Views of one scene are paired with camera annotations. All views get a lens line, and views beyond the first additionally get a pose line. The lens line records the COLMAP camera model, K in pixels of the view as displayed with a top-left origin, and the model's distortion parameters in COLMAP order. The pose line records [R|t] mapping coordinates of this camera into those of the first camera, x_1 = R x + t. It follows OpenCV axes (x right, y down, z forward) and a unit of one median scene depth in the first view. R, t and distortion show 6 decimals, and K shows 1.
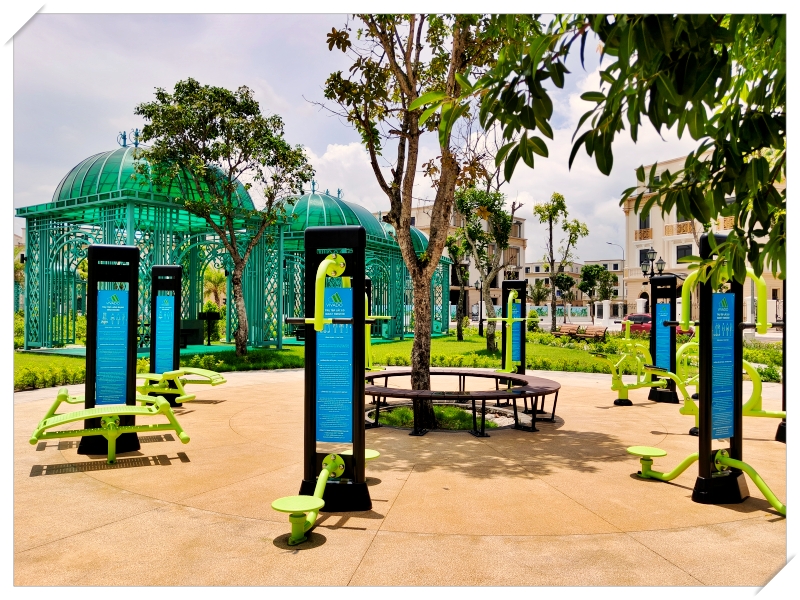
lens RADIAL K [[647.0, 0, 396.5], [0, 647.0, 305.5], [0, 0, 1]] dist [0.022732, 0.005376]
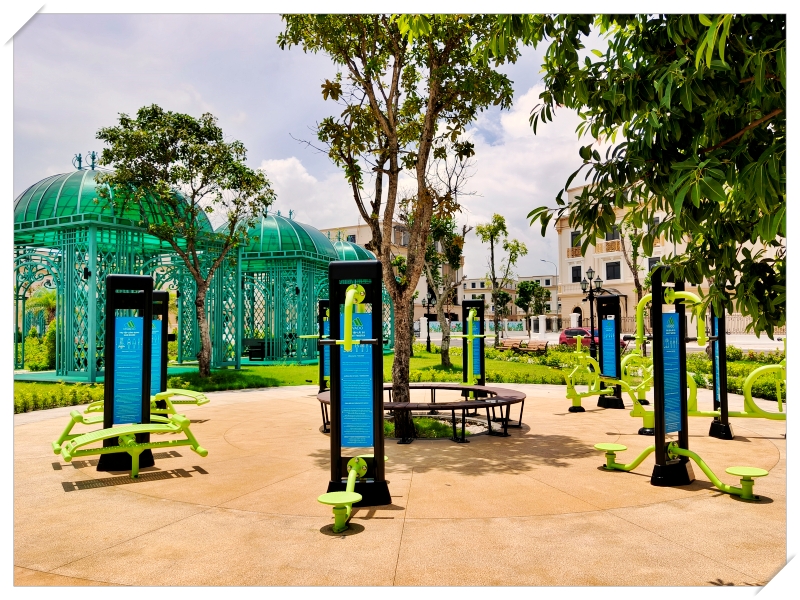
lens RADIAL K [[647.0, 0, 412.9], [0, 647.0, 301.1], [0, 0, 1]] dist [0.022732, 0.005376]
pose [[0.992848, -0.011412, 0.118835, -0.072235], [0.015322, 0.999369, -0.032047, -0.005628], [-0.118394, 0.033638, 0.992397, -0.091580]]
